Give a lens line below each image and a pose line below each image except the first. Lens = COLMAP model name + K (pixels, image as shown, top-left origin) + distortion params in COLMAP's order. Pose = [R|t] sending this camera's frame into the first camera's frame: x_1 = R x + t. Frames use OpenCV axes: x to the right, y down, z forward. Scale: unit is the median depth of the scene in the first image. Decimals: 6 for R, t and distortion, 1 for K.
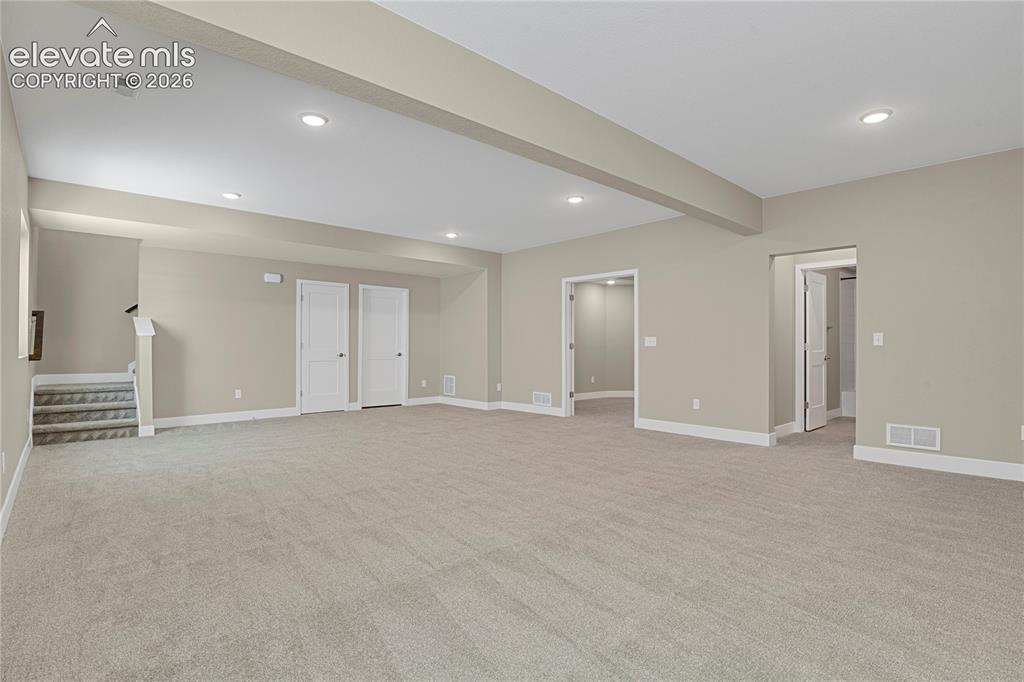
lens RADIAL K [[505.2, 0, 521.7], [0, 505.2, 343.8], [0, 0, 1]] dist [-0.005550, -0.001045]
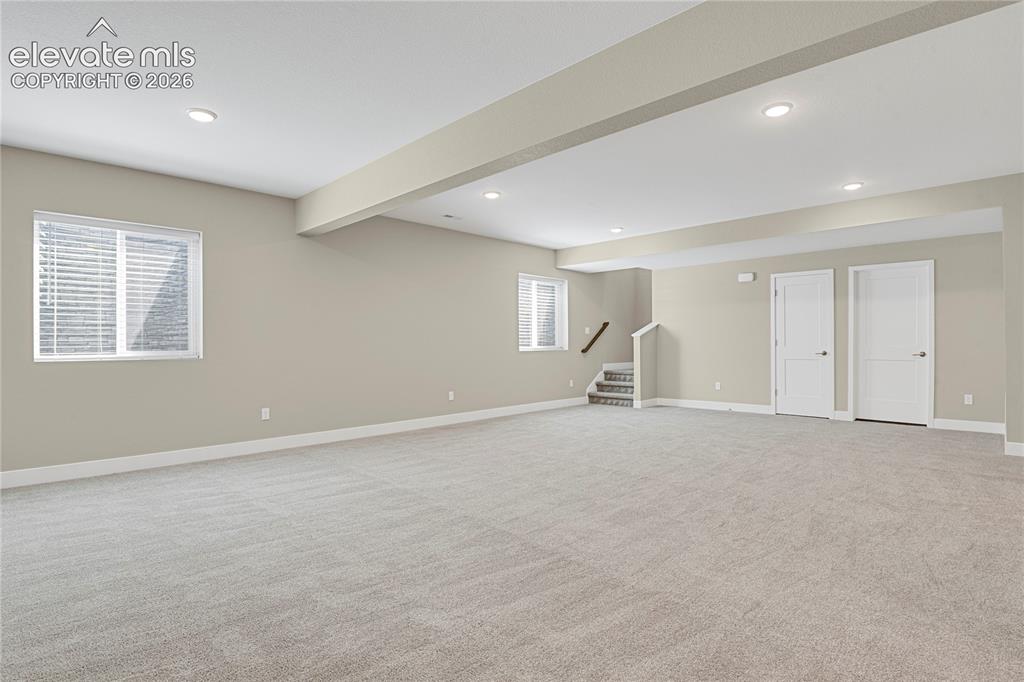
lens RADIAL K [[505.2, 0, 512.0], [0, 505.2, 342.9], [0, 0, 1]] dist [-0.005550, -0.001045]
pose [[0.070980, -0.005835, -0.997461, 0.486878], [0.007369, 0.999959, -0.005325, 0.005619], [0.997450, -0.006973, 0.071020, 0.431802]]
